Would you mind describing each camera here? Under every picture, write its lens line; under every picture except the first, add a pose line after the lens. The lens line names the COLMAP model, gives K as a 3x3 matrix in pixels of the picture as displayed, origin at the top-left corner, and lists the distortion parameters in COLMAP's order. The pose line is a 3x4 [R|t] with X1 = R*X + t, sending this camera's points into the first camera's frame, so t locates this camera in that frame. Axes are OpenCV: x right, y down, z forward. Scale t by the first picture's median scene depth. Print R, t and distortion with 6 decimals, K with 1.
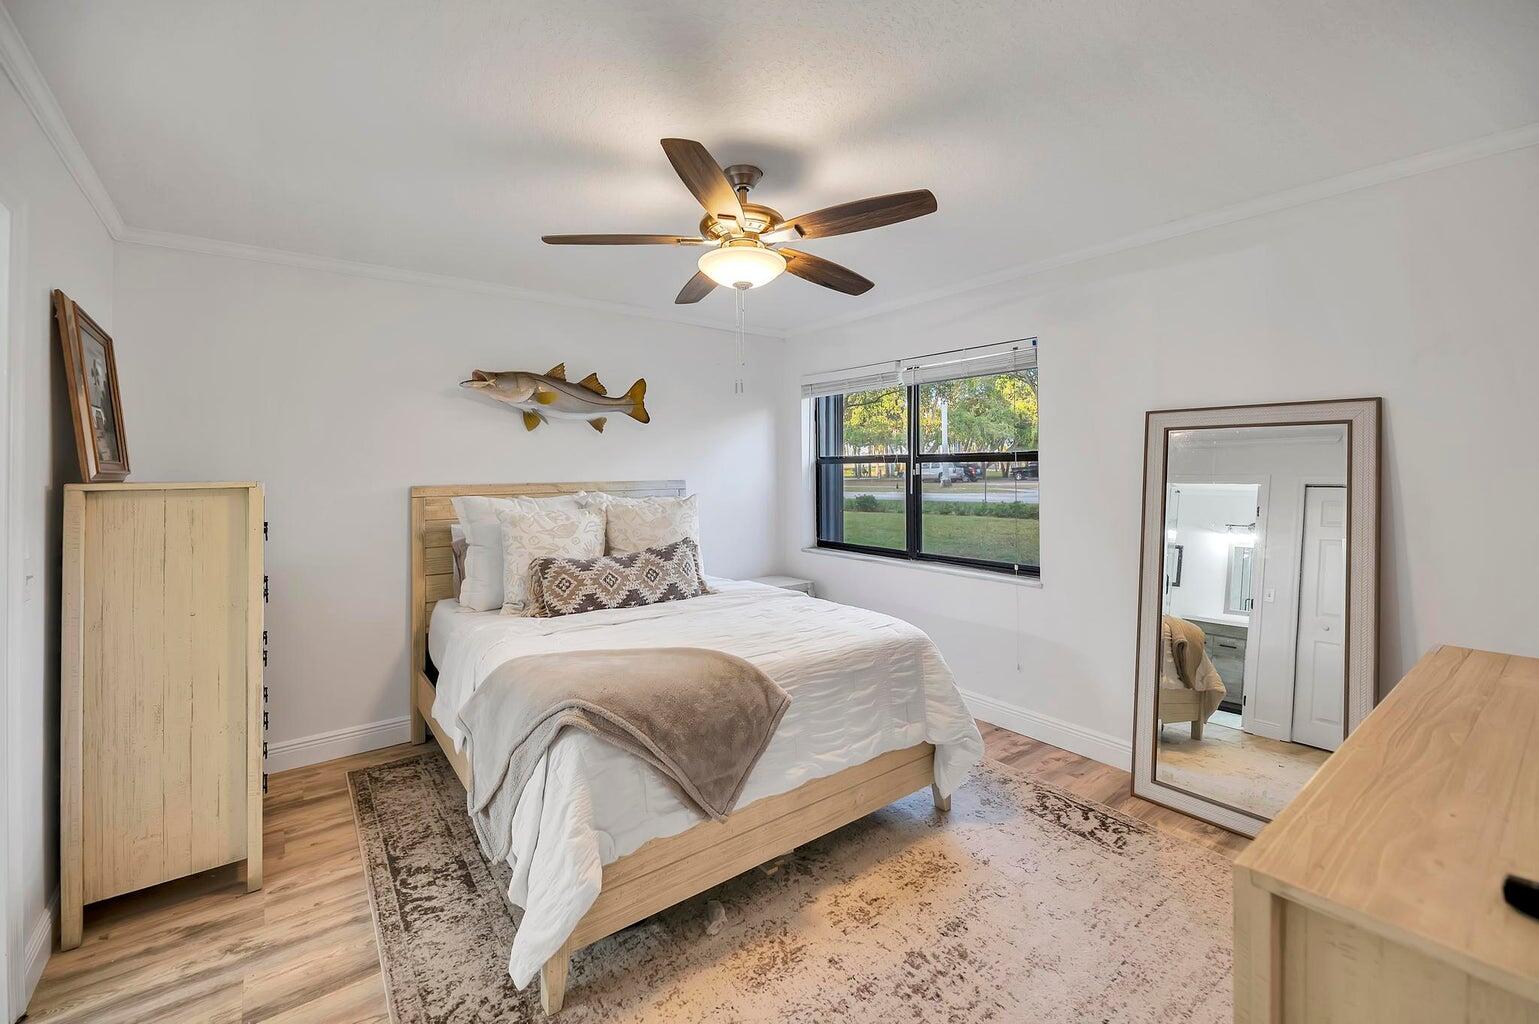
lens RADIAL K [[666.5, 0, 770.1], [0, 666.5, 464.7], [0, 0, 1]] dist [0.000584, 0.000031]
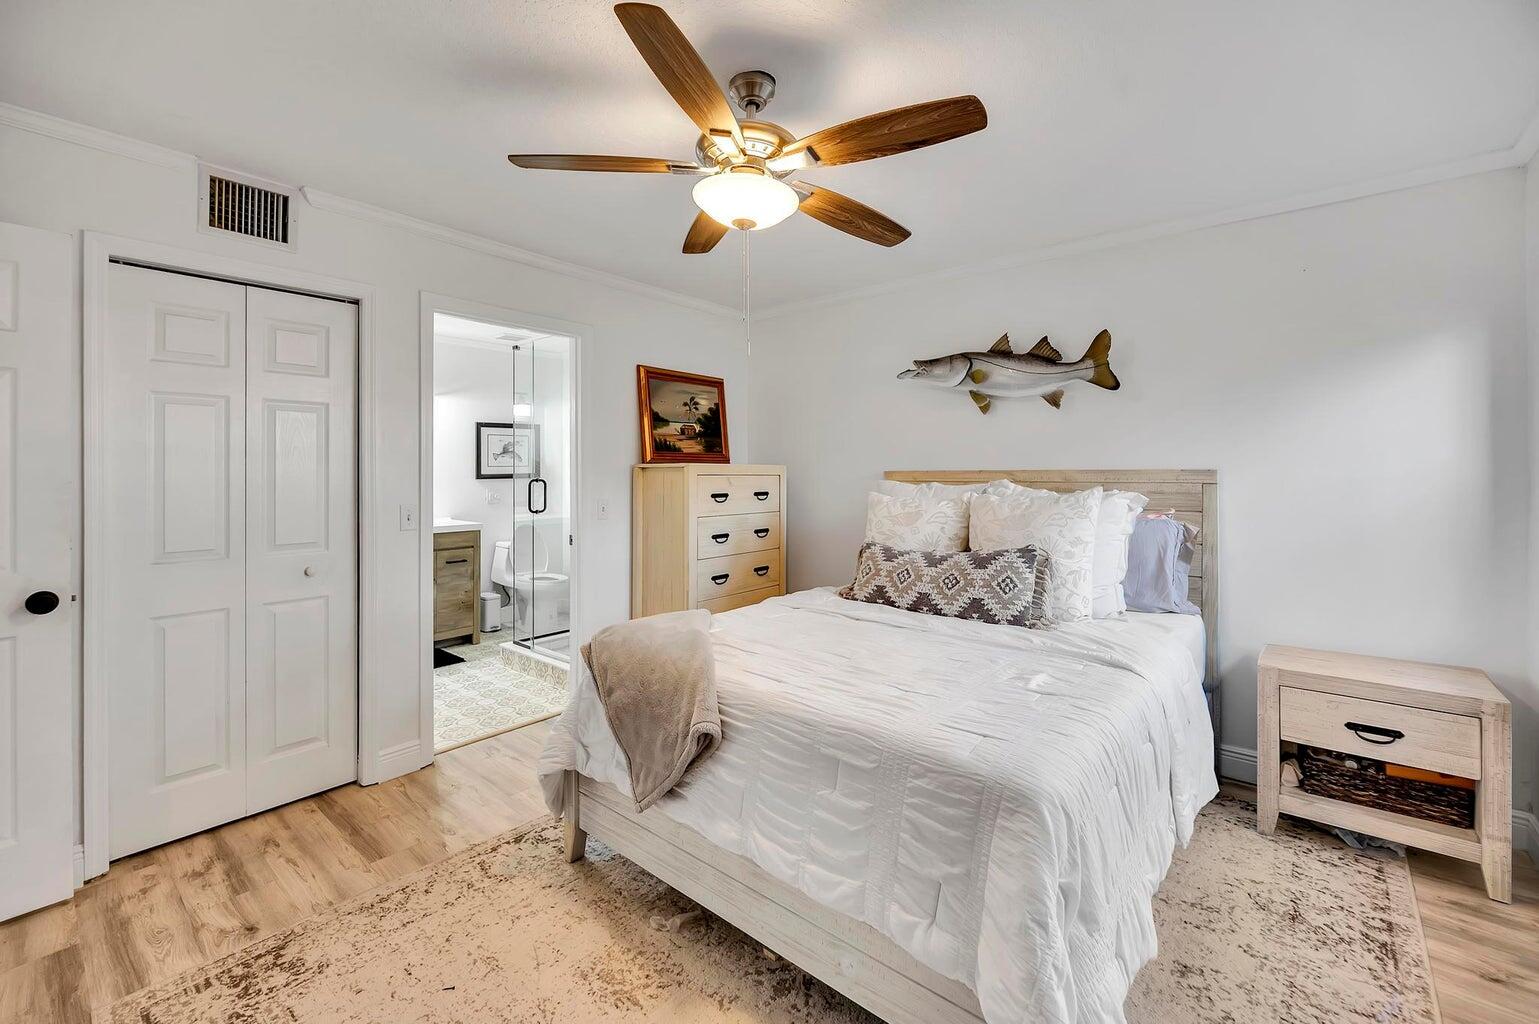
lens RADIAL K [[647.6, 0, 770.1], [0, 647.6, 474.5], [0, 0, 1]] dist [-0.001558, -0.000129]
pose [[0.195234, 0.012150, -0.980681, 0.538241], [0.004668, 0.999900, 0.013318, 0.023335], [0.980746, -0.007178, 0.195158, 0.617310]]
